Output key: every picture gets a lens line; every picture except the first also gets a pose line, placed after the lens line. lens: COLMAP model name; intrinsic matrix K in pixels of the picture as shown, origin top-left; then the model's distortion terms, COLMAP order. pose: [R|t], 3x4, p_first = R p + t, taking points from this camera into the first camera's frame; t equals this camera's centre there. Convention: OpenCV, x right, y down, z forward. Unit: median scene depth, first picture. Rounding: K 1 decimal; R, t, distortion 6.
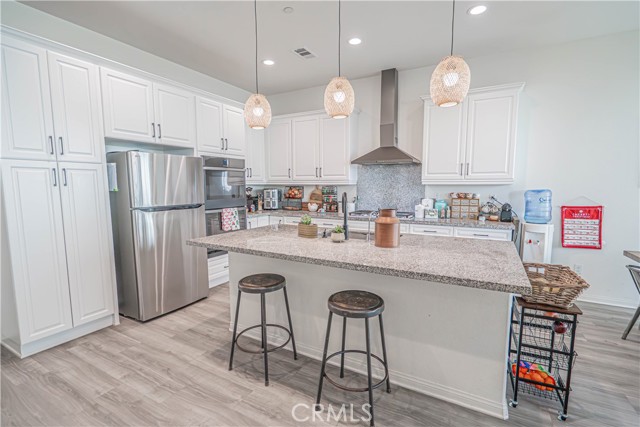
lens RADIAL K [[297.8, 0, 323.5], [0, 297.8, 216.8], [0, 0, 1]] dist [-0.002509, -0.000162]
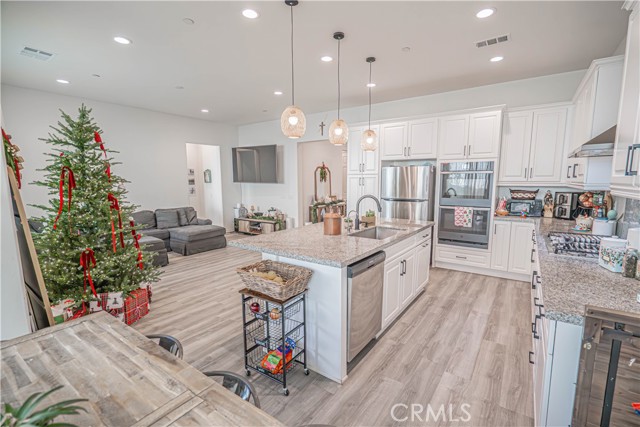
lens RADIAL K [[286.7, 0, 323.6], [0, 286.7, 216.0], [0, 0, 1]] dist [-0.002560, 0.000652]
pose [[-0.115053, 0.125395, -0.985413, 0.957388], [-0.105175, 0.984887, 0.137608, -0.102820], [0.987776, 0.119473, -0.100126, 0.683256]]
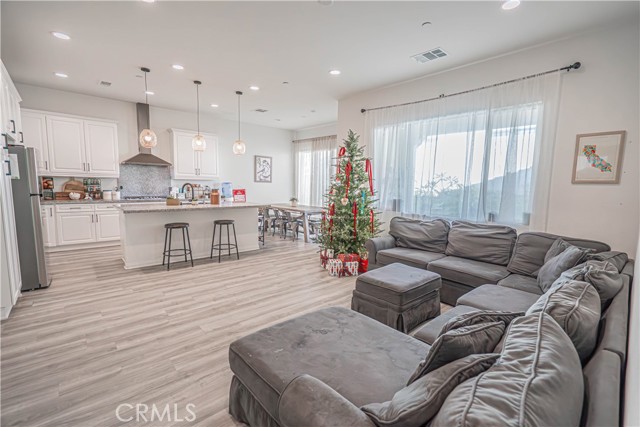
lens RADIAL K [[286.7, 0, 323.6], [0, 286.7, 216.0], [0, 0, 1]] dist [-0.002560, 0.000652]
pose [[0.327122, -0.100054, 0.939670, -1.118830], [0.078166, 0.993836, 0.078610, 0.048420], [-0.941744, 0.047735, 0.332927, -0.416312]]
